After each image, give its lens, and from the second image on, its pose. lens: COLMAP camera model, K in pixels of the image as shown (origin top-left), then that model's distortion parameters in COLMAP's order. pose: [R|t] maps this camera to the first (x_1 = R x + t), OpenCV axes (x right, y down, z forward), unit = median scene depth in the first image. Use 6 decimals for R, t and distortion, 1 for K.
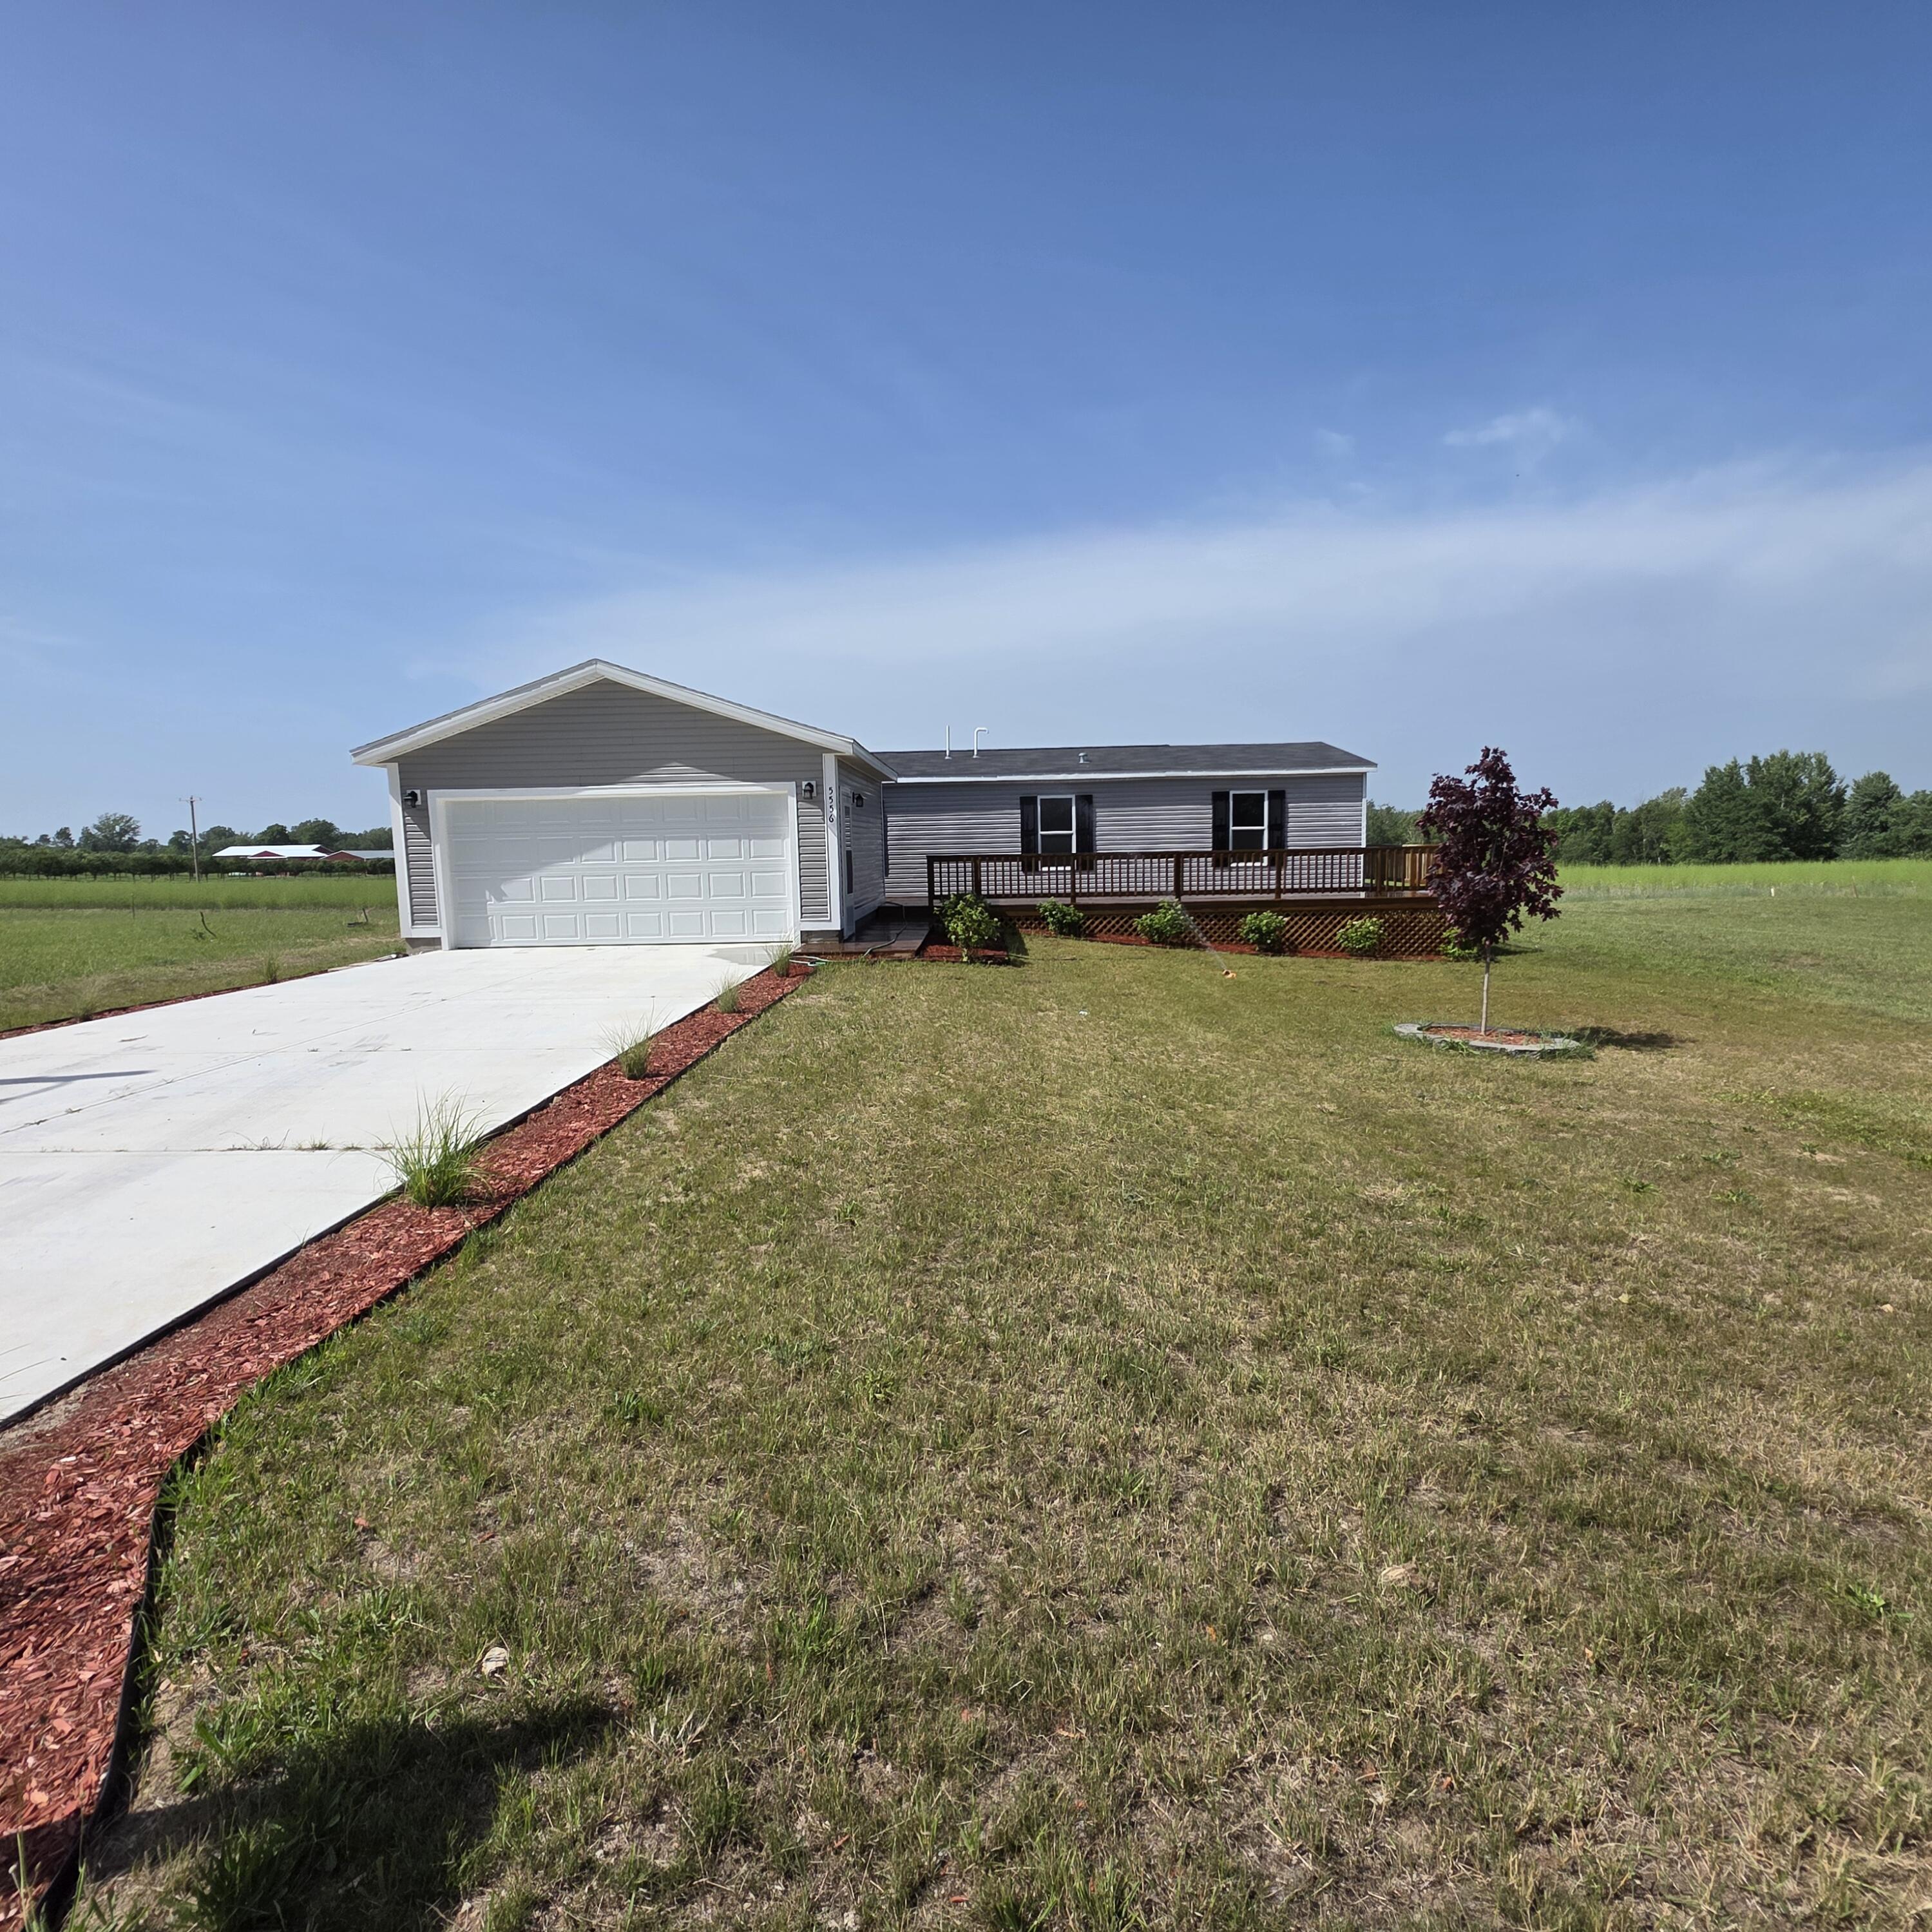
lens RADIAL K [[1035.8, 0, 966.1], [0, 1035.8, 972.1], [0, 0, 1]] dist [-0.000394, 0.000839]
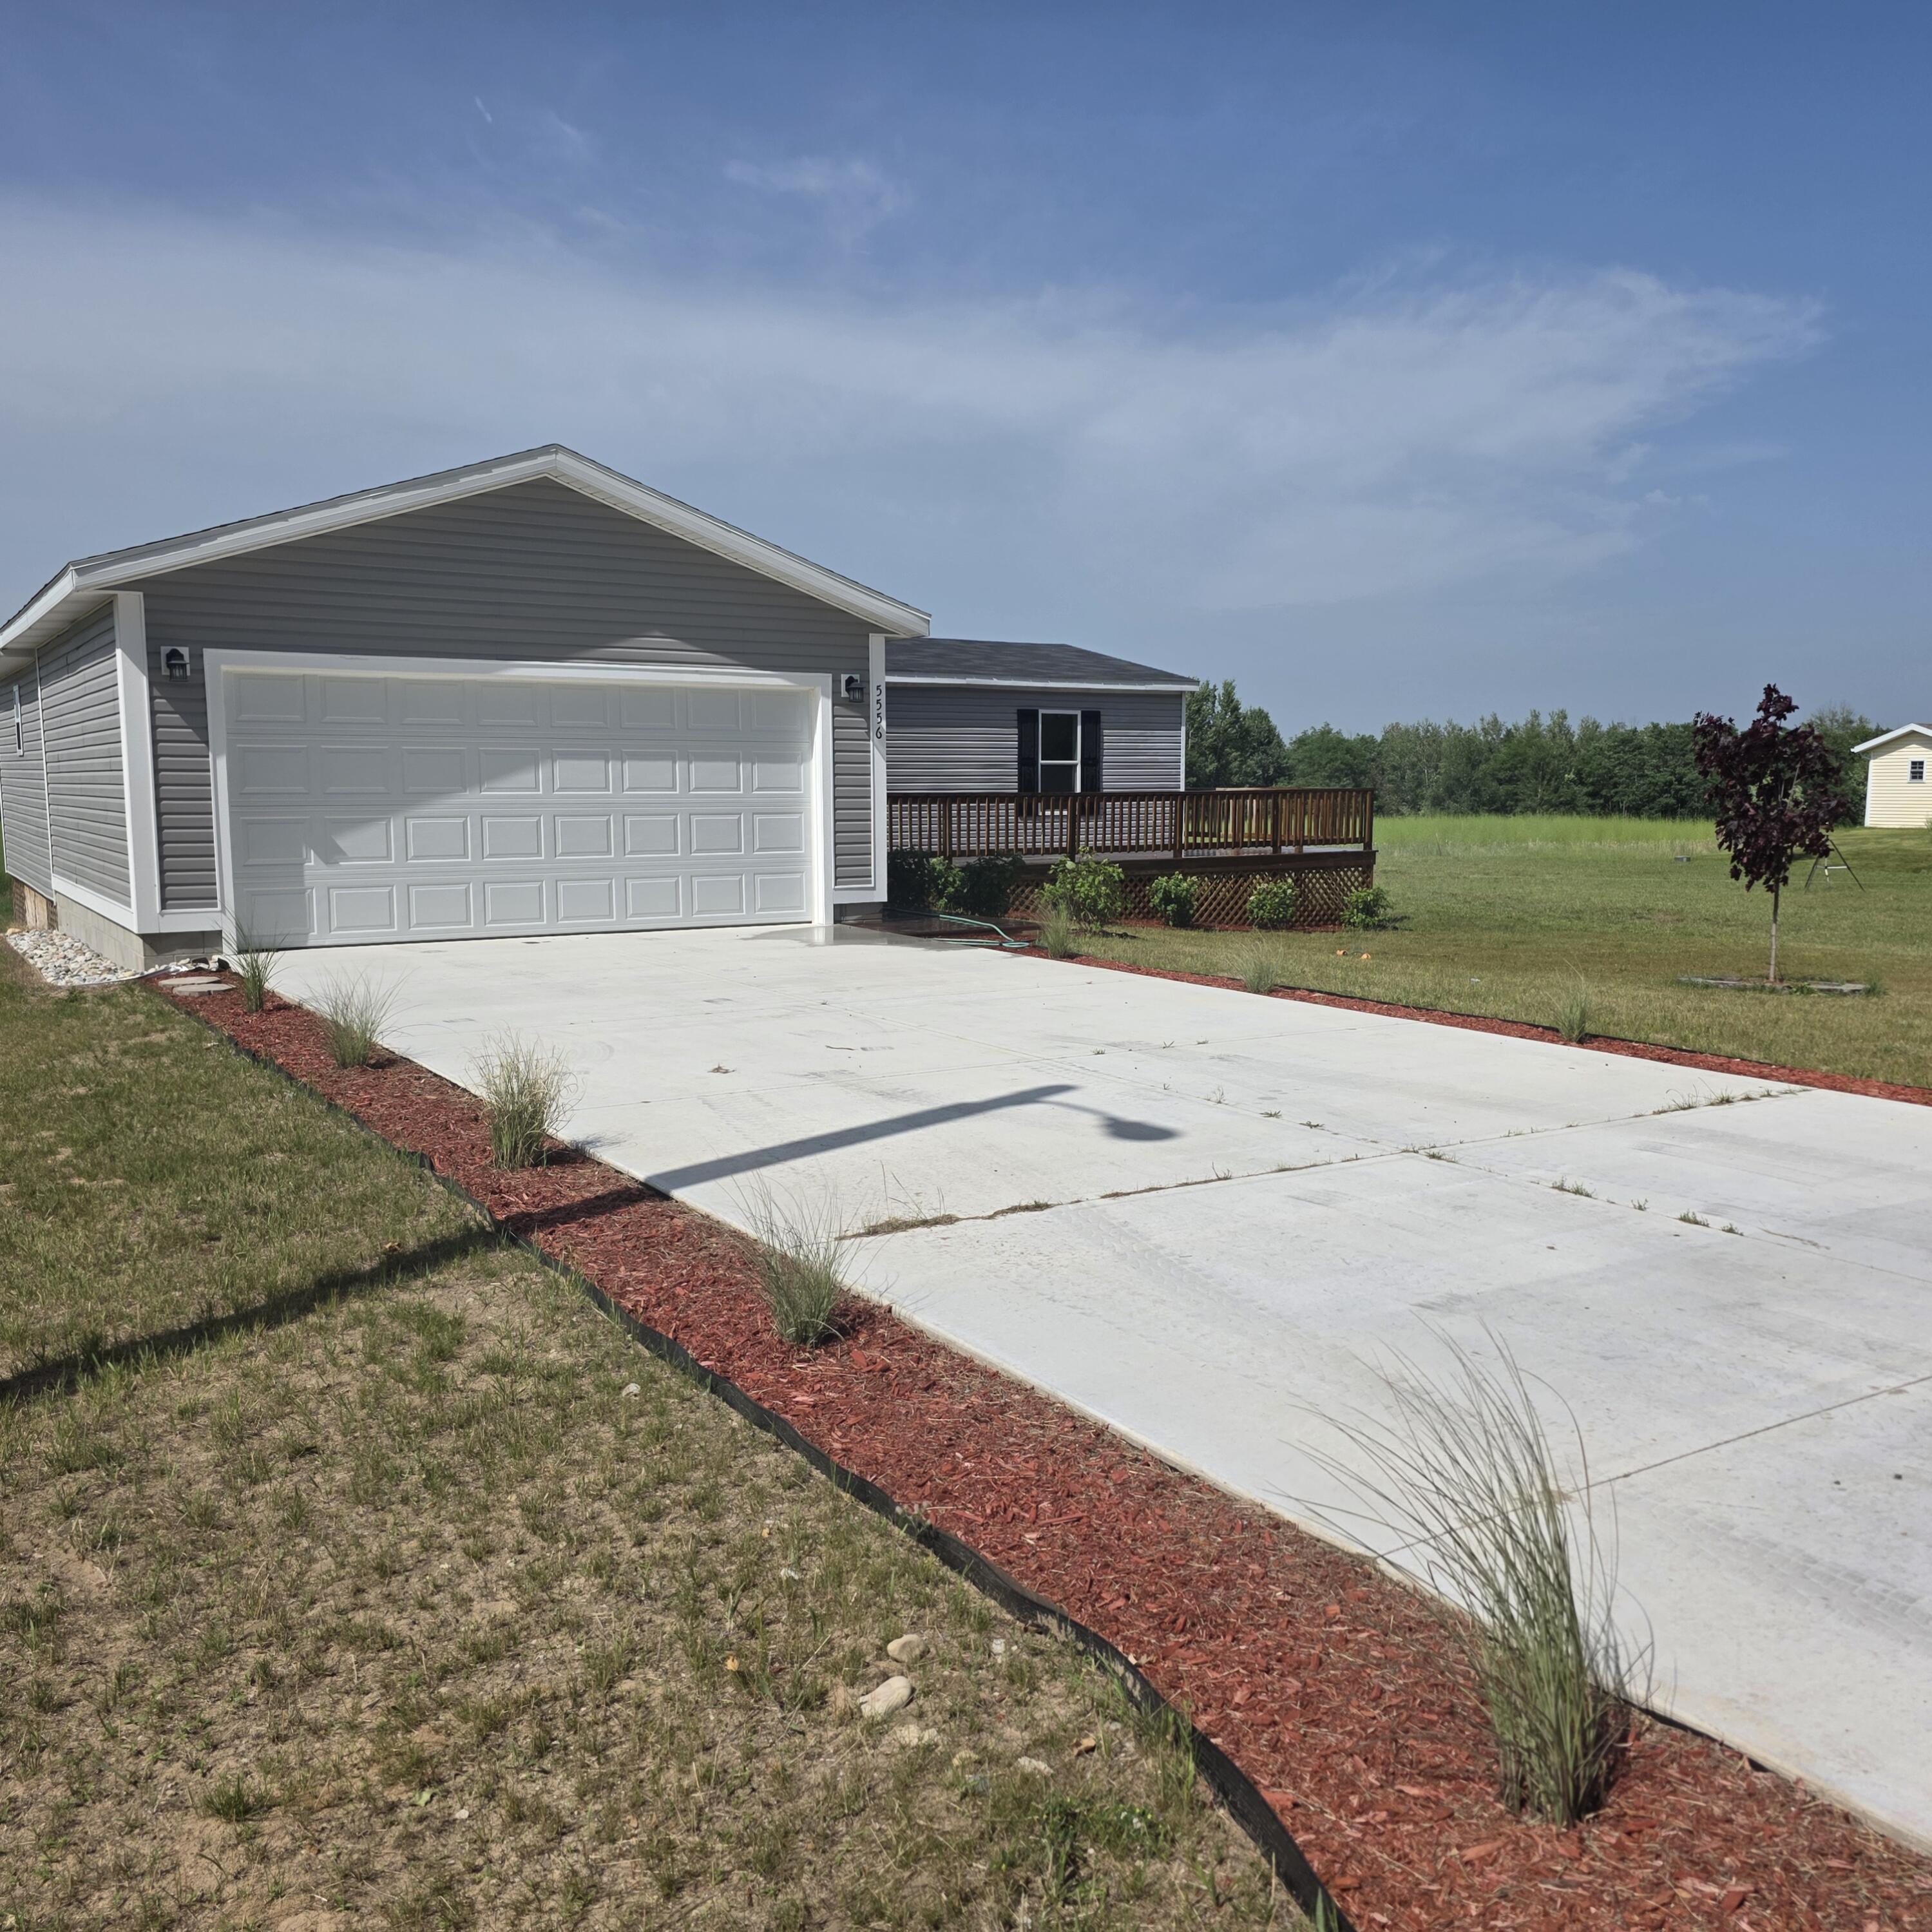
lens RADIAL K [[1723.2, 0, 966.4], [0, 1723.2, 1000.9], [0, 0, 1]] dist [0.064339, -0.037244]
pose [[0.831703, -0.051869, 0.552792, -0.524727], [0.052190, 0.998522, 0.015170, 0.006400], [-0.552762, 0.016234, 0.833181, 0.041581]]
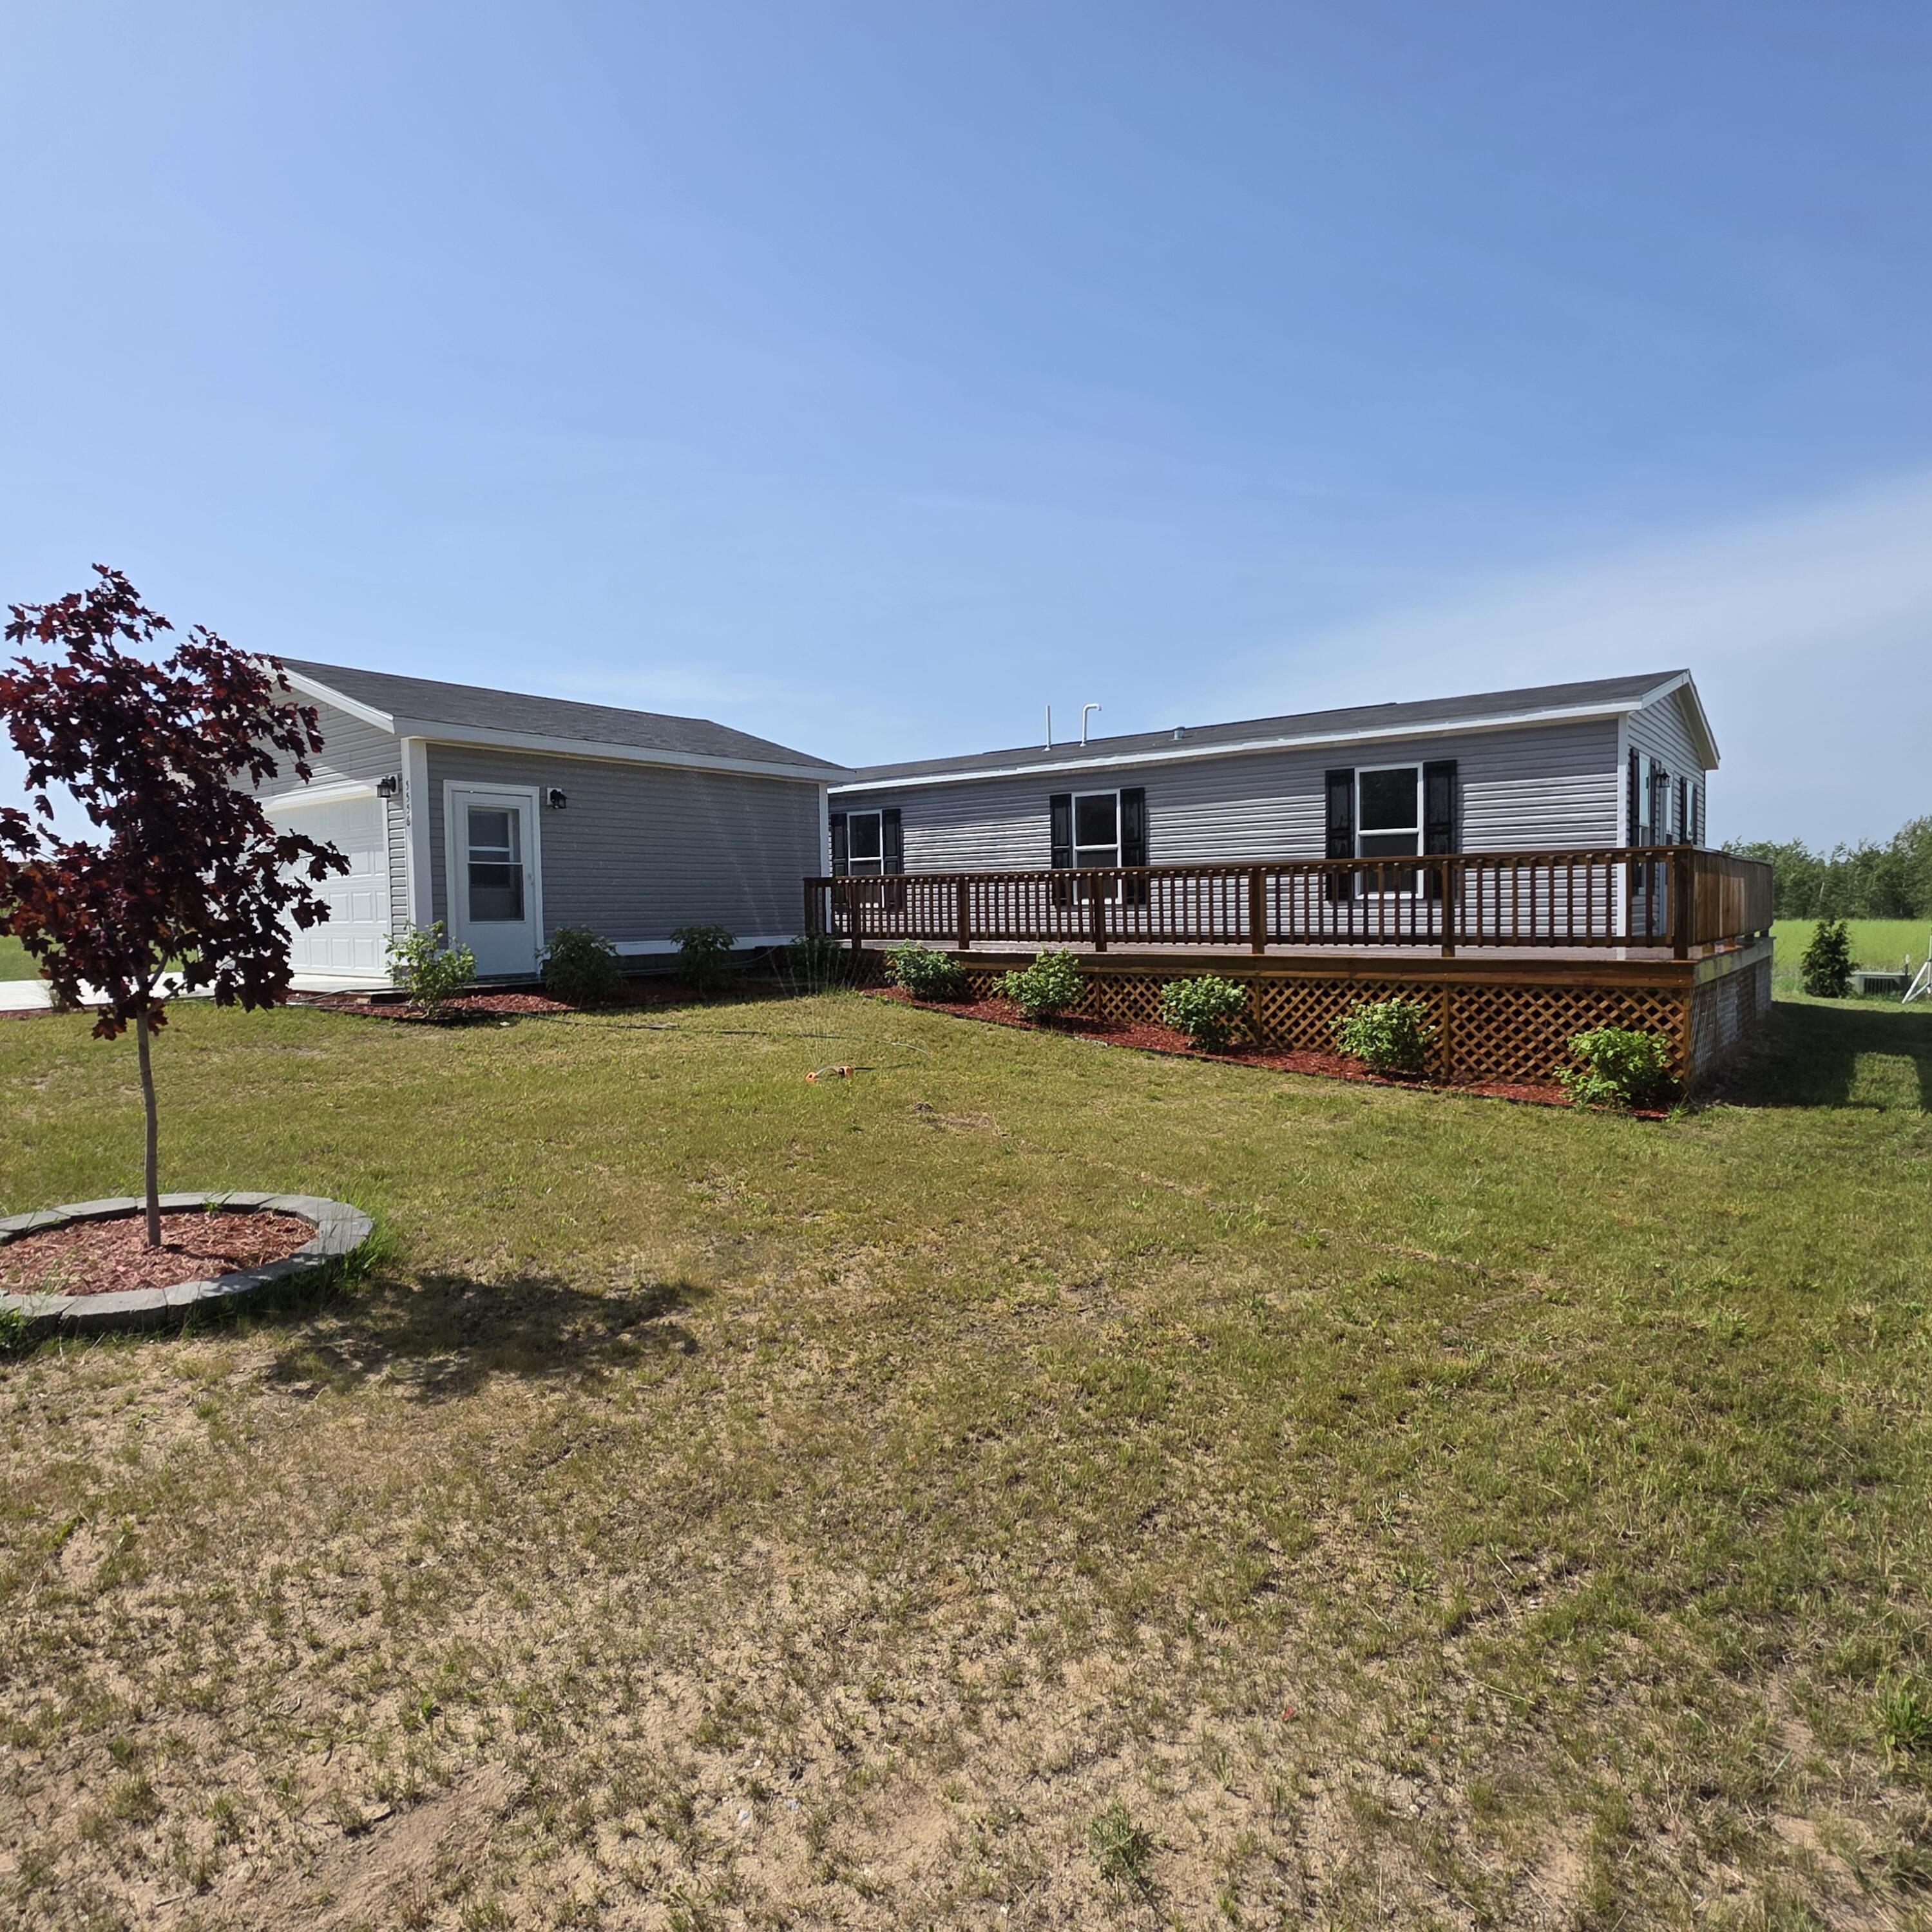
lens RADIAL K [[1153.5, 0, 955.3], [0, 1153.5, 957.5], [0, 0, 1]] dist [0.002315, 0.004256]
pose [[0.796562, 0.037003, -0.603423, 0.537217], [-0.075384, 0.996414, -0.038411, -0.033495], [0.599838, 0.076086, 0.796496, 0.421887]]
